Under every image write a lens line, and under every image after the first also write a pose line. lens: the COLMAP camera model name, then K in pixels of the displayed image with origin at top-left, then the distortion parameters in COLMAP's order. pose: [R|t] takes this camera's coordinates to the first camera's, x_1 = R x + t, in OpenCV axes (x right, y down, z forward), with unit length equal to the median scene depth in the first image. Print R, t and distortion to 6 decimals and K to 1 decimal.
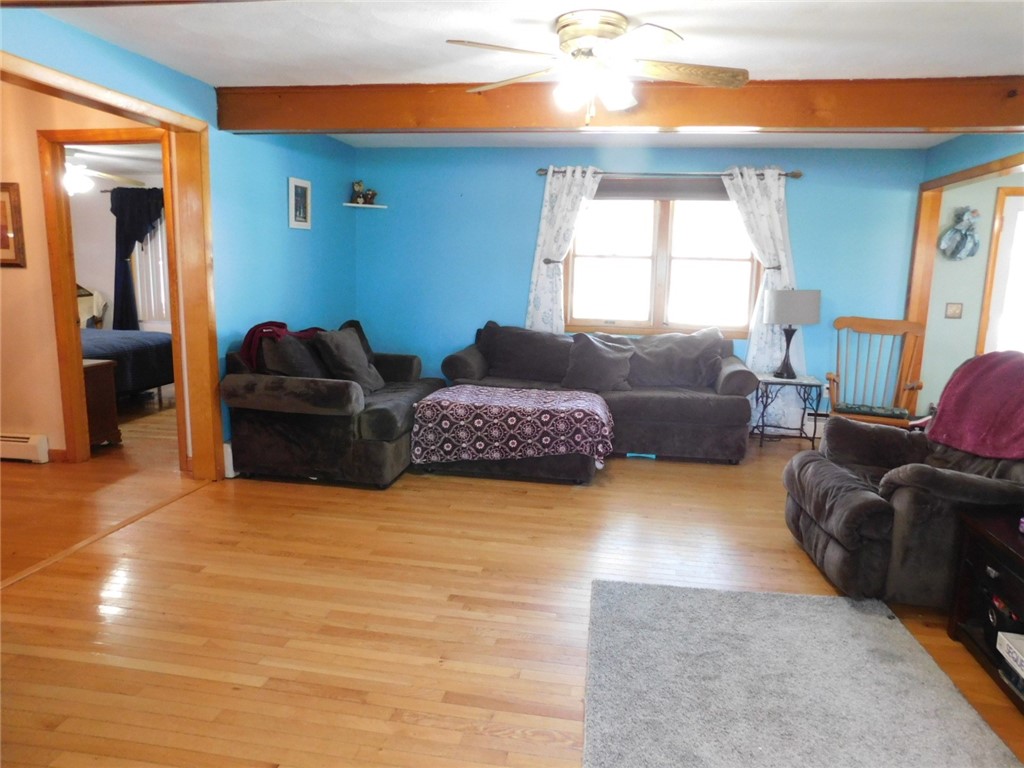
lens RADIAL K [[681.0, 0, 513.1], [0, 681.0, 385.5], [0, 0, 1]] dist [-0.061223, 0.047260]
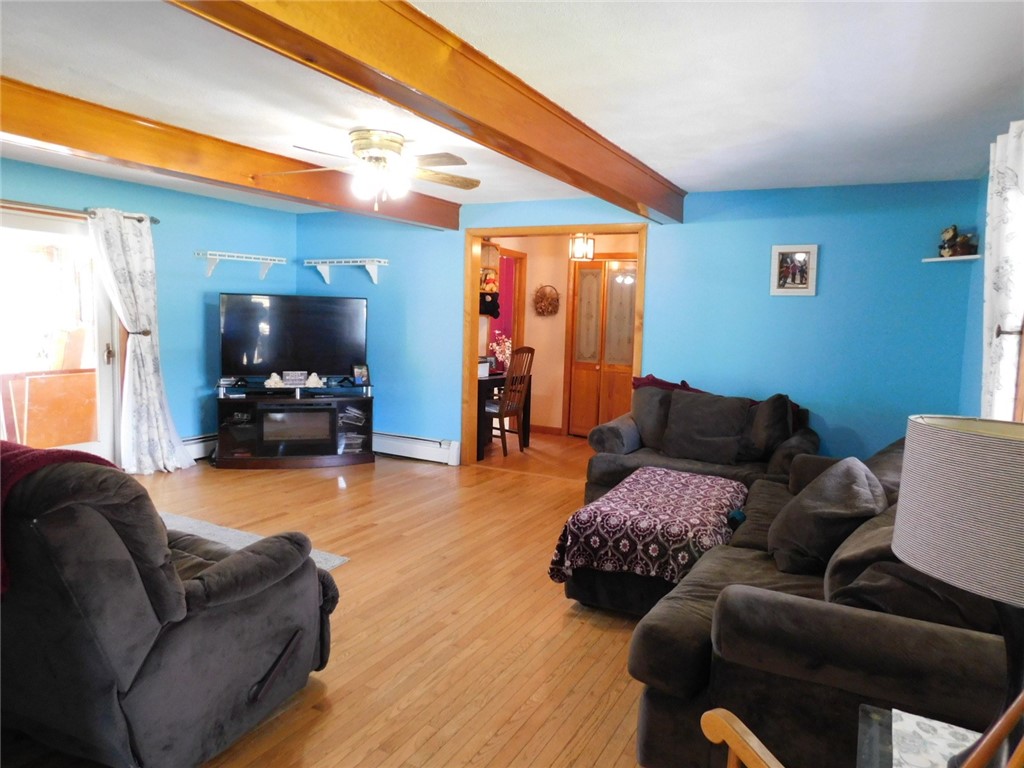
lens RADIAL K [[681.0, 0, 513.3], [0, 681.0, 381.0], [0, 0, 1]] dist [-0.061223, 0.047260]
pose [[-0.318116, 0.064887, -0.945829, 0.936845], [-0.198925, 0.970878, 0.133511, -0.213129], [0.926947, 0.230621, -0.295944, 1.225700]]
